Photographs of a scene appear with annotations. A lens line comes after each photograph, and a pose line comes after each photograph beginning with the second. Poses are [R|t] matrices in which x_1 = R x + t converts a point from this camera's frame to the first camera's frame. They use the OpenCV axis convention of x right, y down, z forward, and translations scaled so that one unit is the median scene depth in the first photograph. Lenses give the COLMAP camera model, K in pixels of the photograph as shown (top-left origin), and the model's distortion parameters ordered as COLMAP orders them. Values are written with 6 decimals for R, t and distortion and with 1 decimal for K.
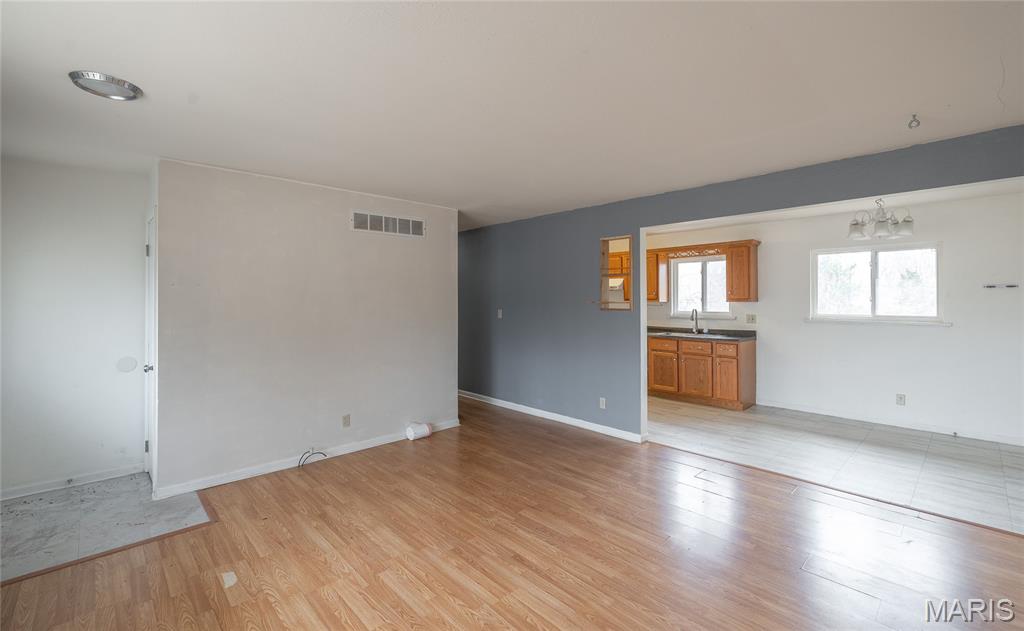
lens RADIAL K [[435.7, 0, 506.7], [0, 435.7, 302.0], [0, 0, 1]] dist [0.000608, -0.000093]
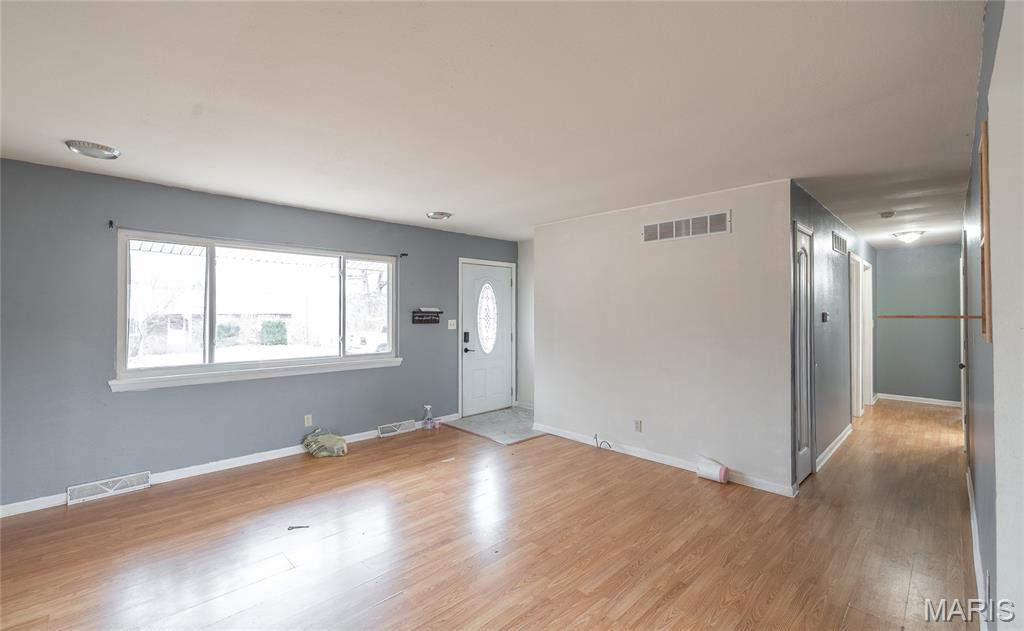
lens RADIAL K [[435.7, 0, 506.7], [0, 435.7, 302.0], [0, 0, 1]] dist [0.000608, -0.000093]
pose [[0.021673, -0.014604, -0.999658, 0.750176], [-0.004955, 0.999879, -0.014715, -0.009153], [0.999753, 0.005272, 0.021598, 0.726707]]
